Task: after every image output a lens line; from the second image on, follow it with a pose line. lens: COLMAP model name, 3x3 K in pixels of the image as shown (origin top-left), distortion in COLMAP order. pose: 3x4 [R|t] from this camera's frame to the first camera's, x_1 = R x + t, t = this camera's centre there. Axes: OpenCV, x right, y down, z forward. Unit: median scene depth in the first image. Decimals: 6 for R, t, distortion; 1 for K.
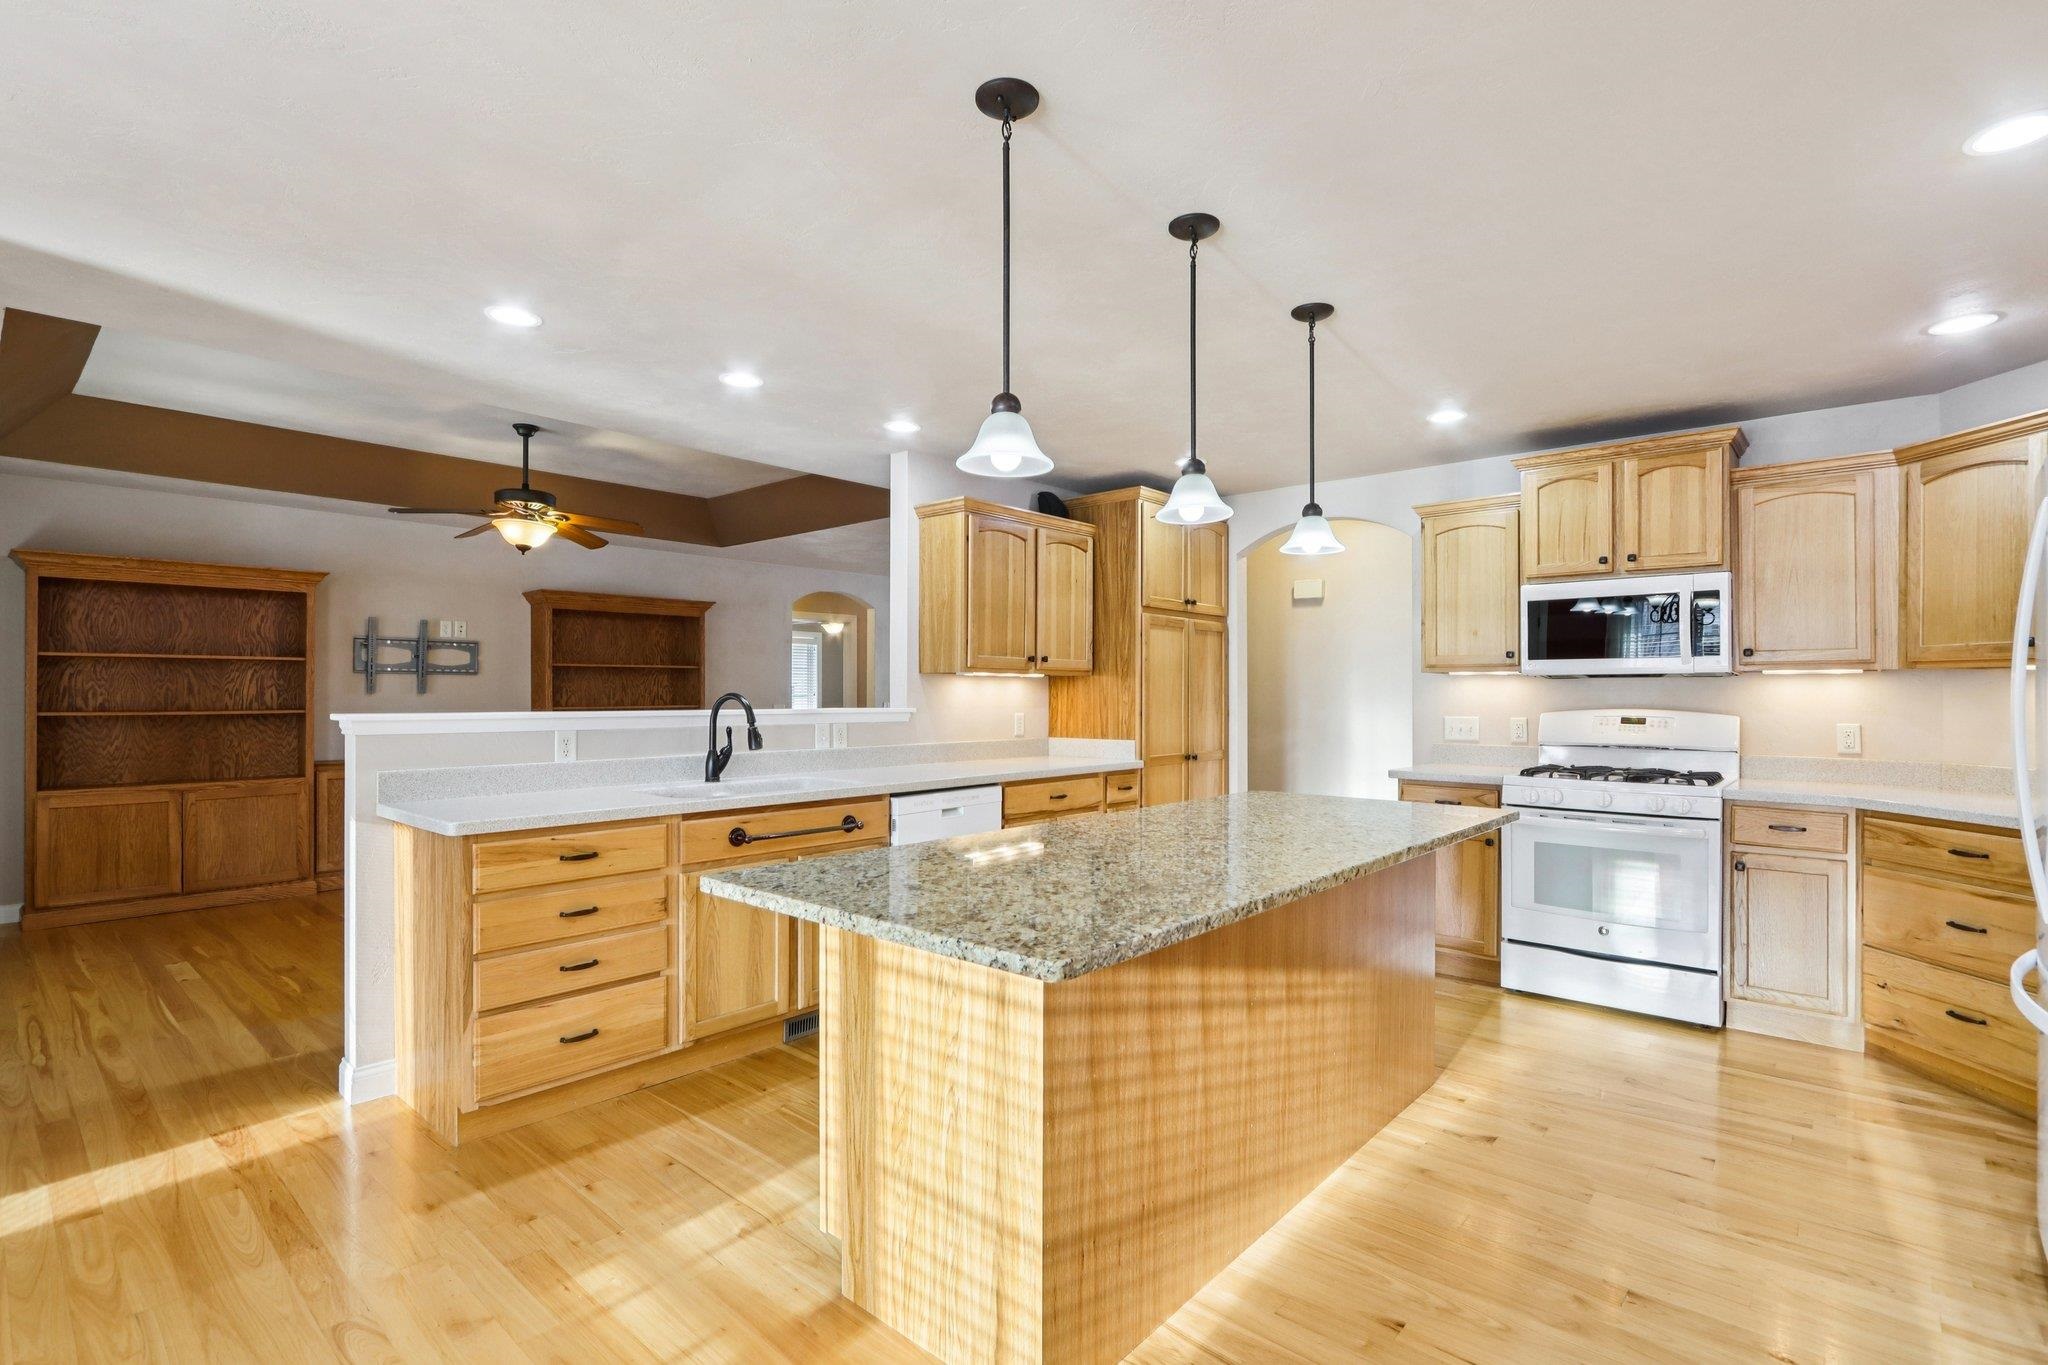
lens RADIAL K [[972.6, 0, 1029.8], [0, 972.6, 697.1], [0, 0, 1]] dist [-0.013581, 0.000150]
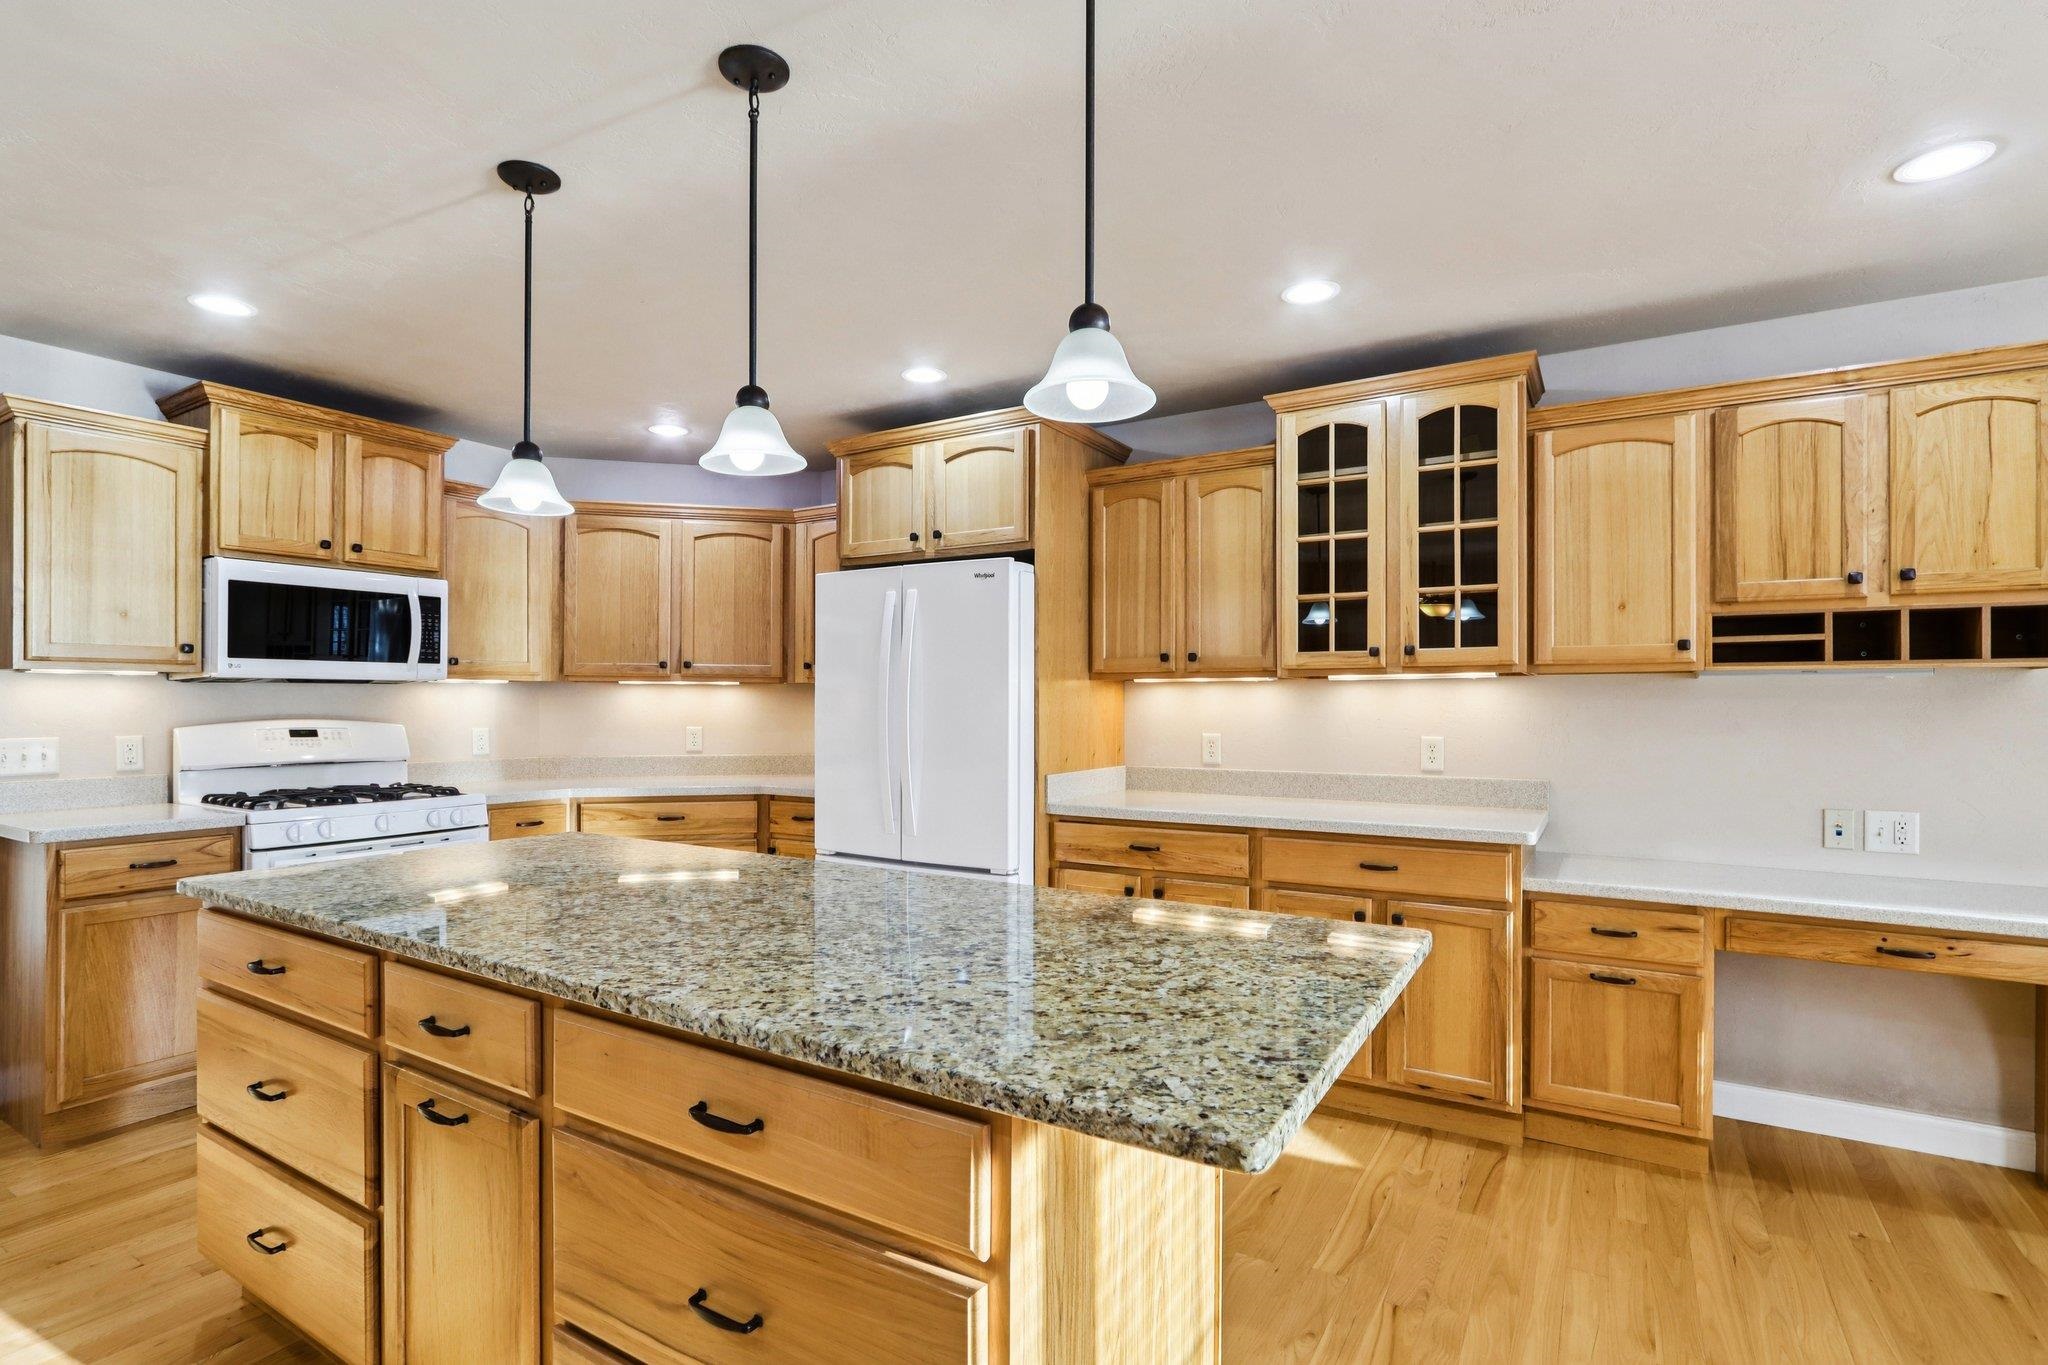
lens RADIAL K [[972.6, 0, 1029.8], [0, 972.6, 697.1], [0, 0, 1]] dist [-0.013581, 0.000150]
pose [[-0.187090, 0.000008, 0.982343, -0.361059], [0.000525, 1.000000, 0.000092, -0.007700], [-0.982343, 0.000533, -0.187090, 0.564513]]
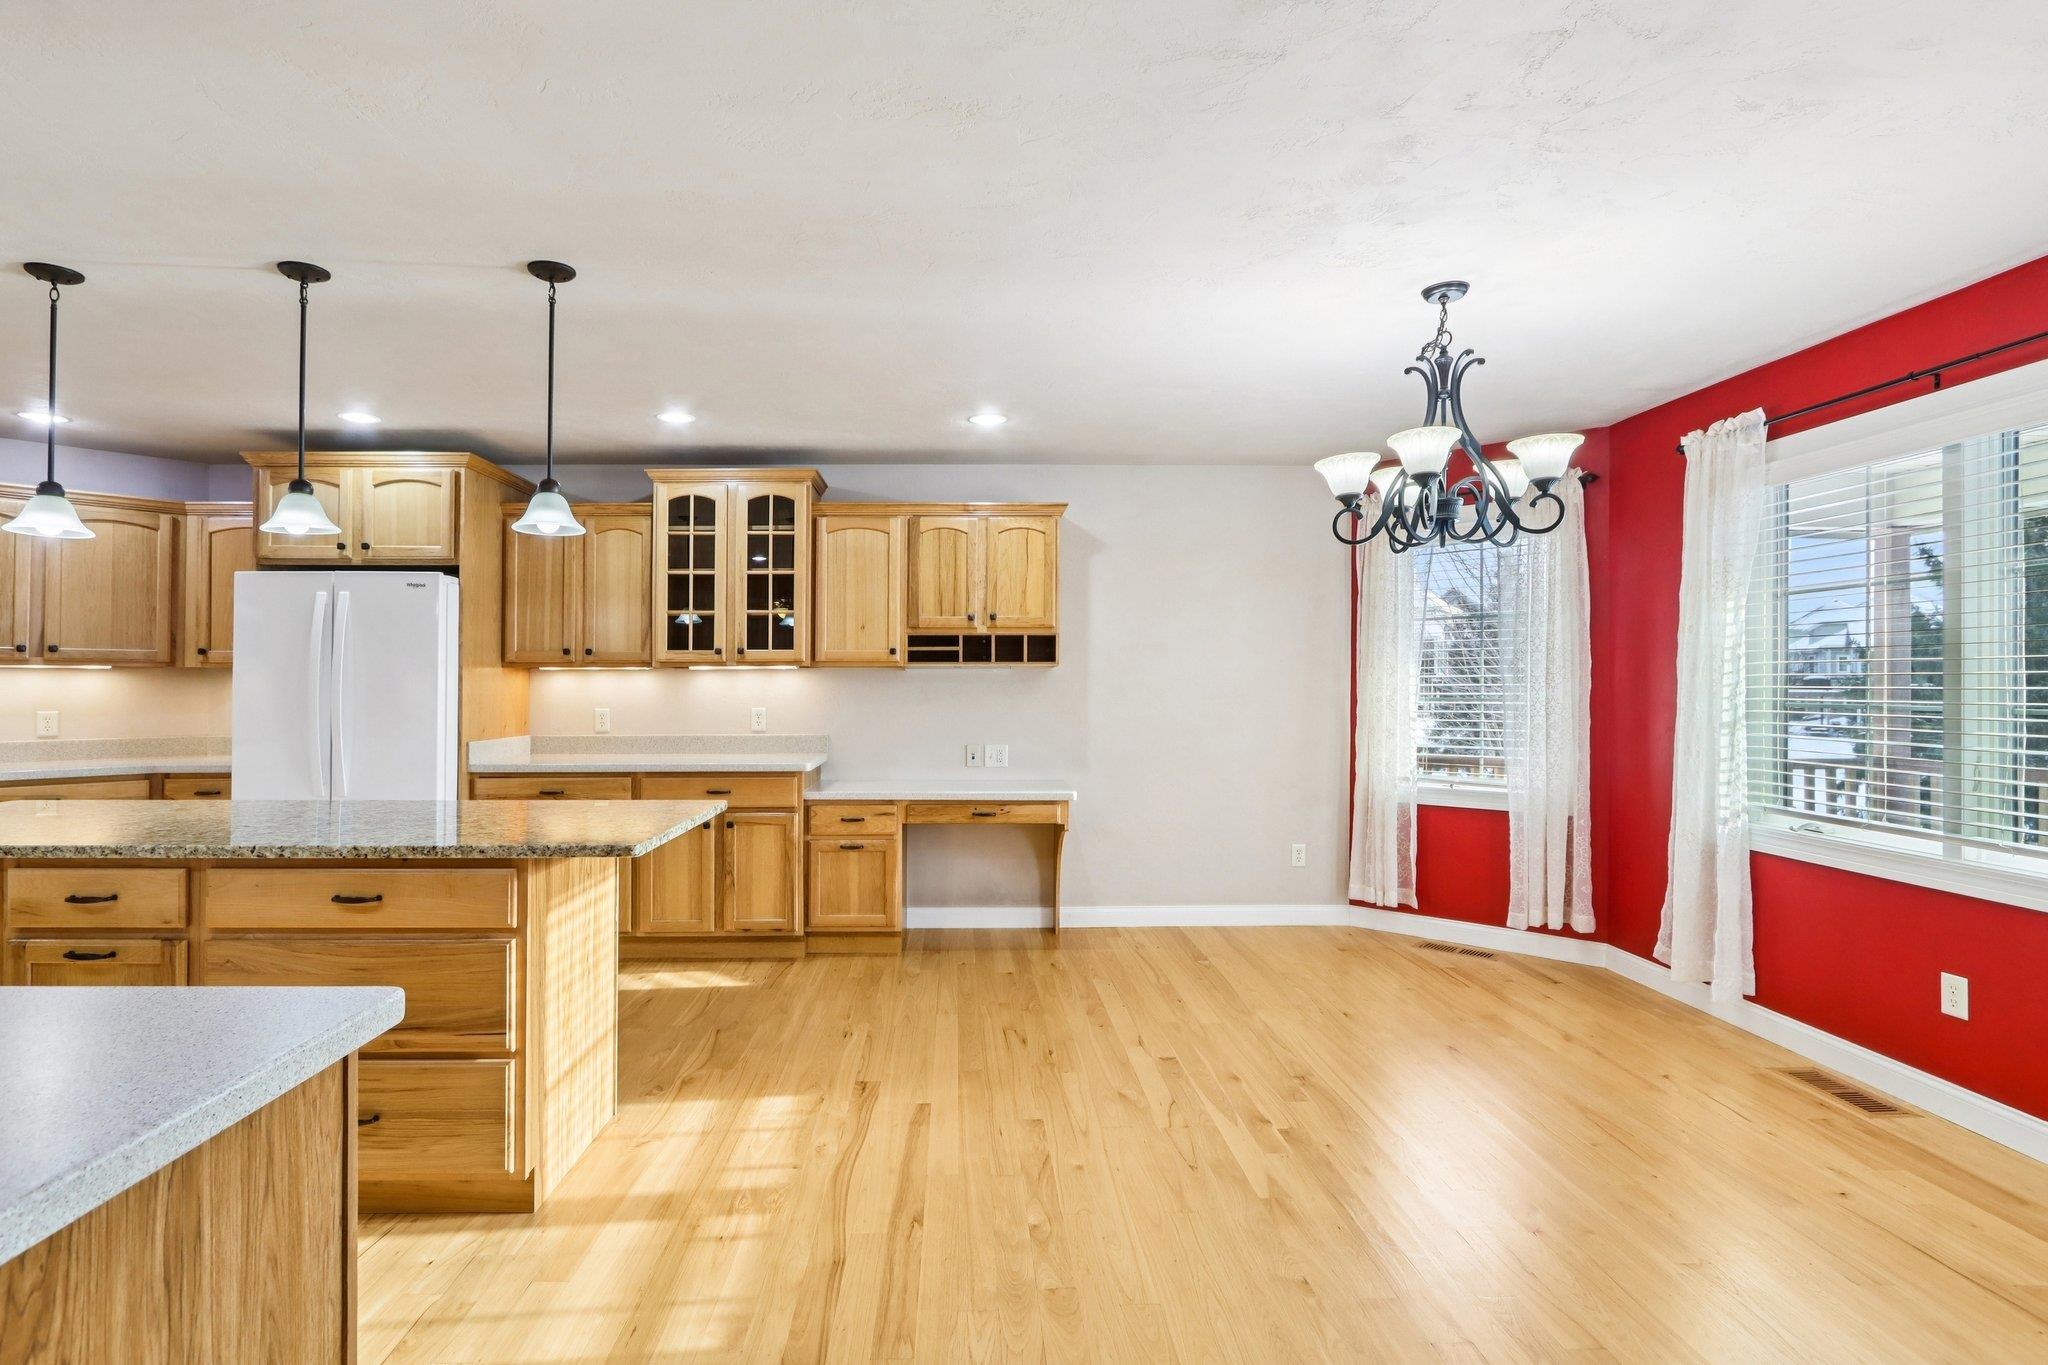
lens RADIAL K [[990.3, 0, 975.5], [0, 990.3, 666.3], [0, 0, 1]] dist [-0.009588, 0.000315]
pose [[-0.678842, 0.009785, 0.734219, -0.730079], [-0.000381, 0.999906, -0.013678, -0.009682], [-0.734284, -0.009565, -0.678775, 0.727390]]
